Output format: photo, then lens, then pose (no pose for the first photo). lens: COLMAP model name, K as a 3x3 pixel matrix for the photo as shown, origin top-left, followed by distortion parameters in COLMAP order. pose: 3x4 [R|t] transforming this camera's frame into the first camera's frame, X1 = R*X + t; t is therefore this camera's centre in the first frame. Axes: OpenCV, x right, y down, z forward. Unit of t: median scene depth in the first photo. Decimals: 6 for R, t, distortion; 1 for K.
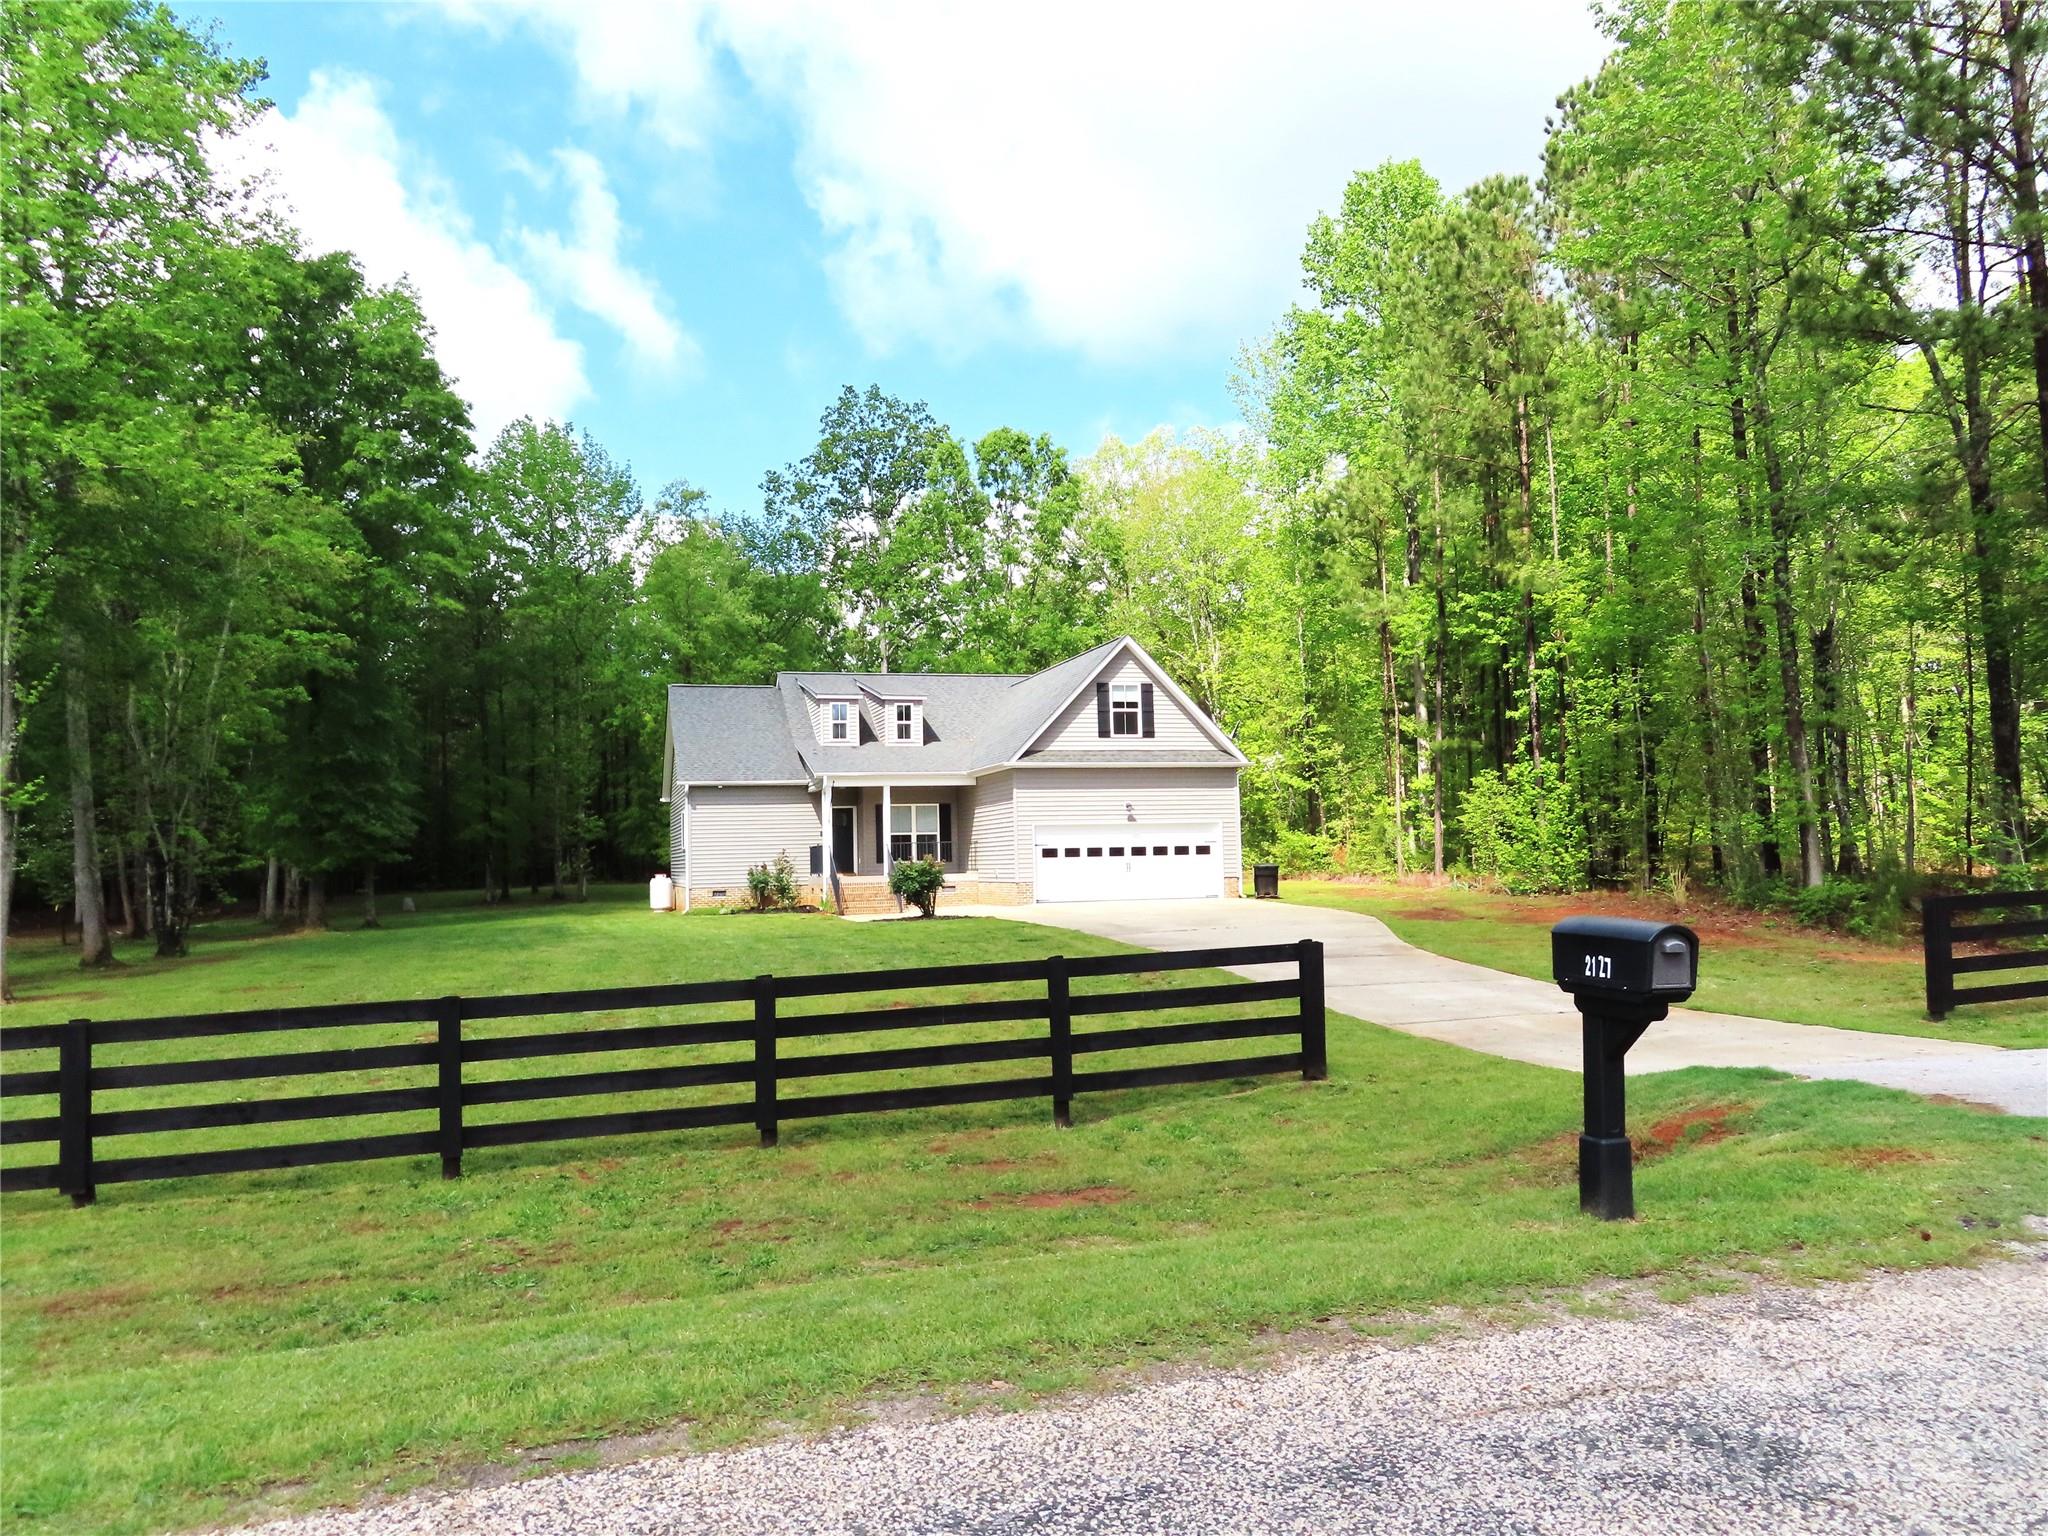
lens RADIAL K [[1488.9, 0, 1017.6], [0, 1488.9, 761.1], [0, 0, 1]] dist [-0.001675, -0.006410]
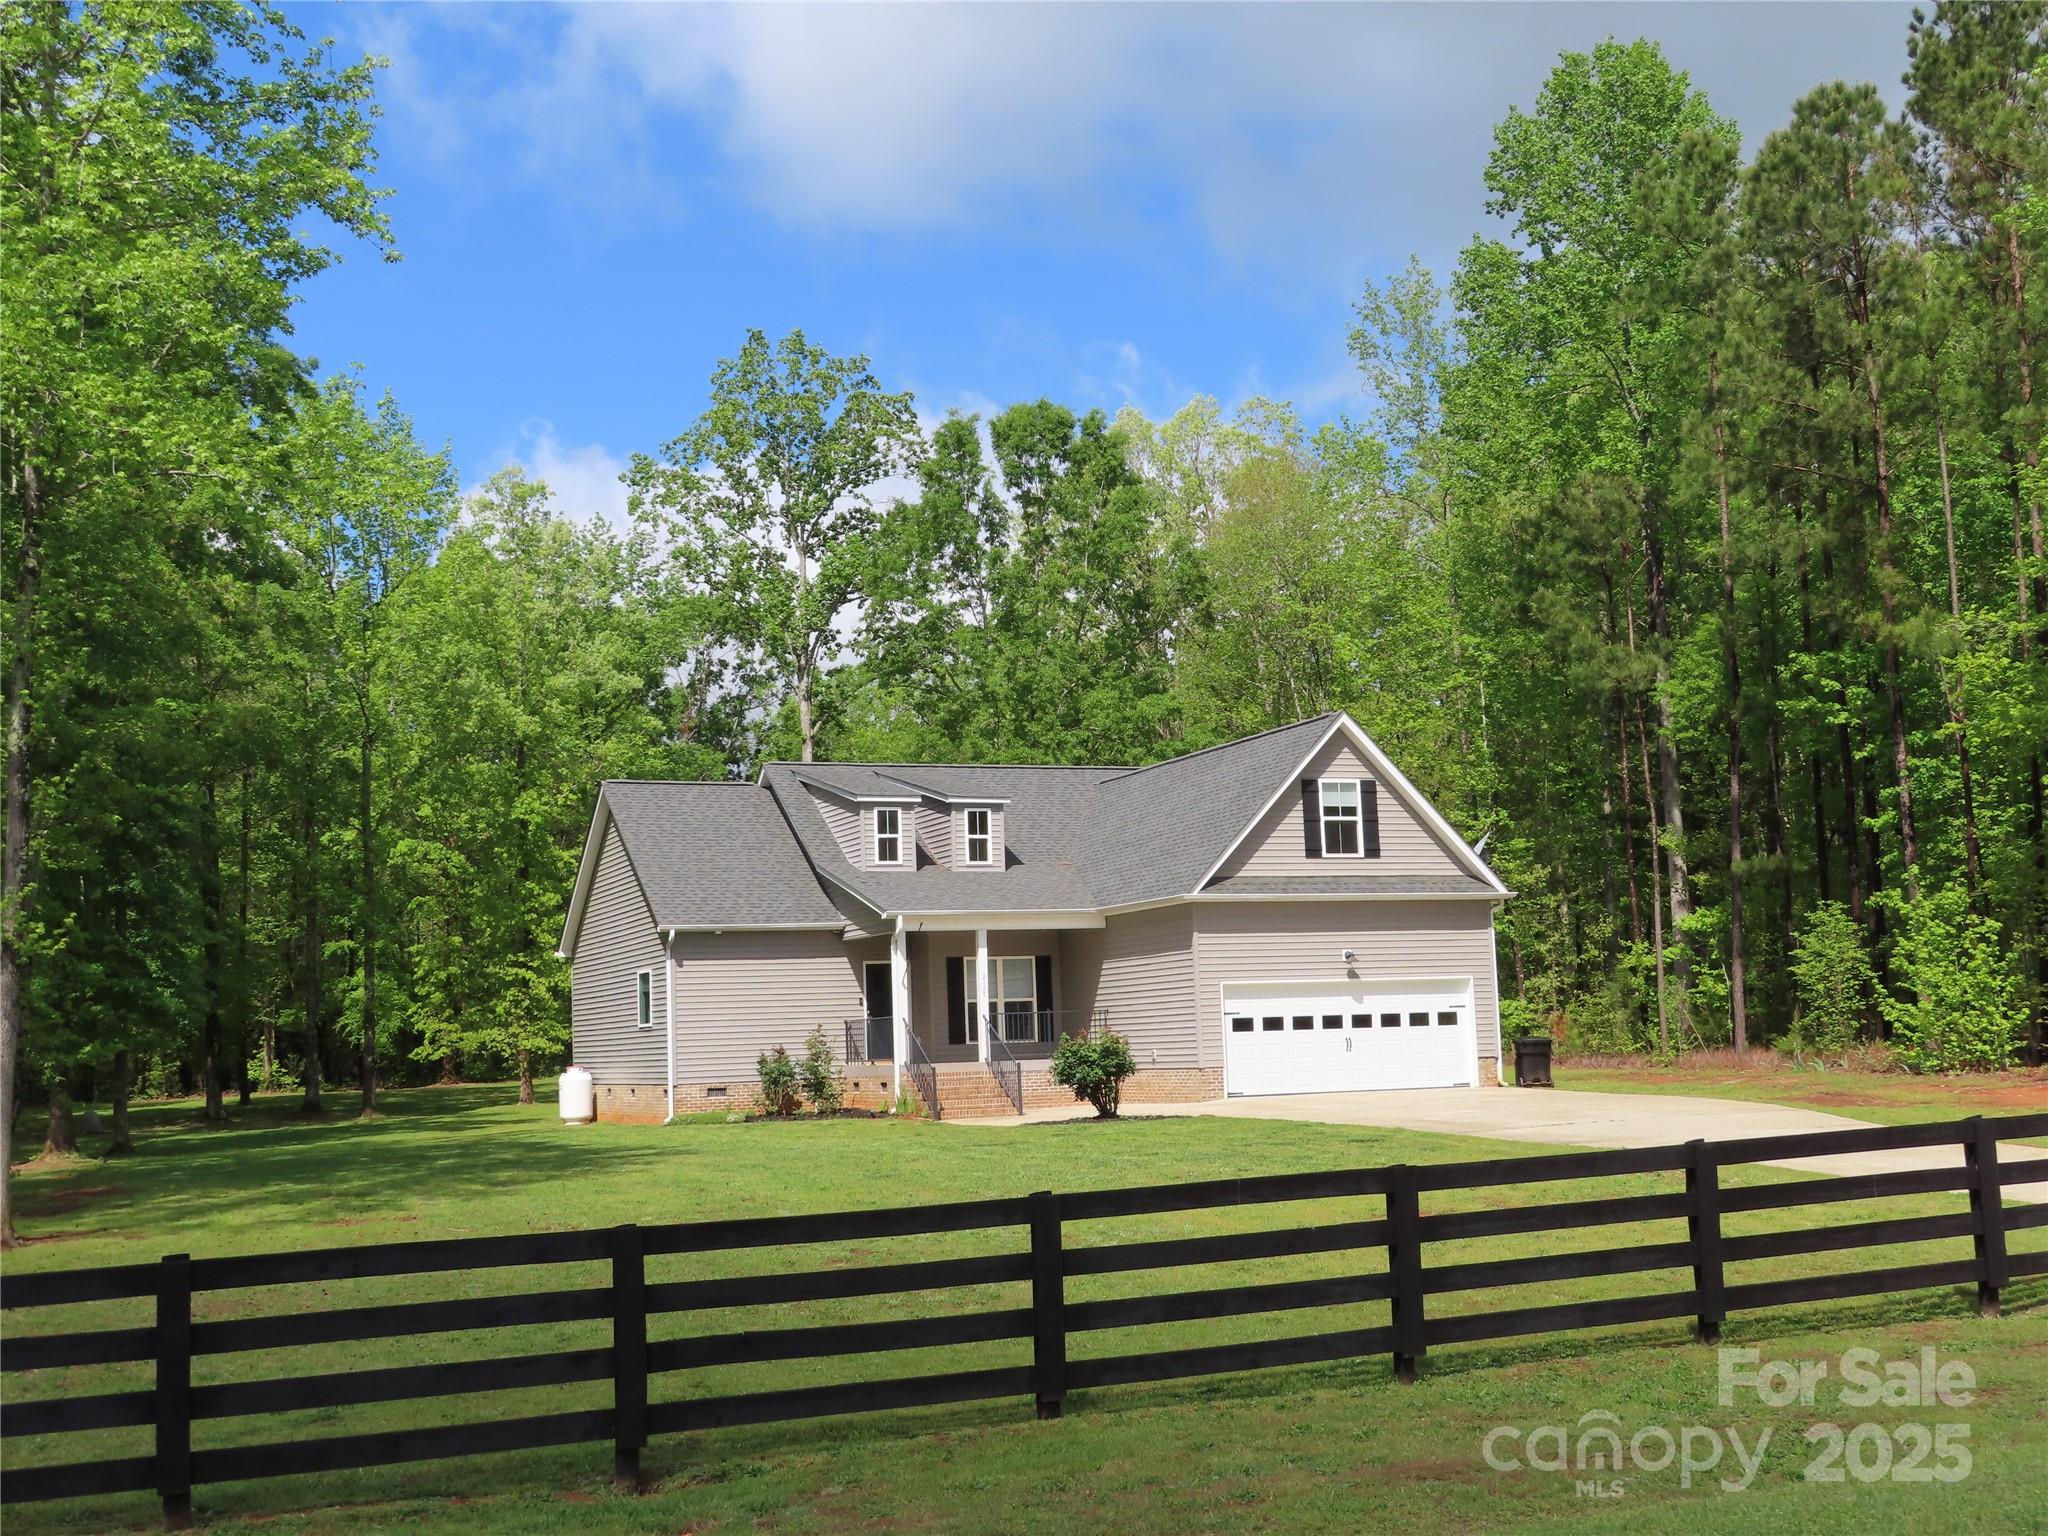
lens RADIAL K [[2348.7, 0, 1030.3], [0, 2348.7, 755.7], [0, 0, 1]] dist [-0.008750, -0.001263]
pose [[0.994945, 0.000692, 0.100420, -0.179311], [0.005286, 0.998229, -0.059248, 0.000933], [-0.100283, 0.059479, 0.993180, -0.081644]]
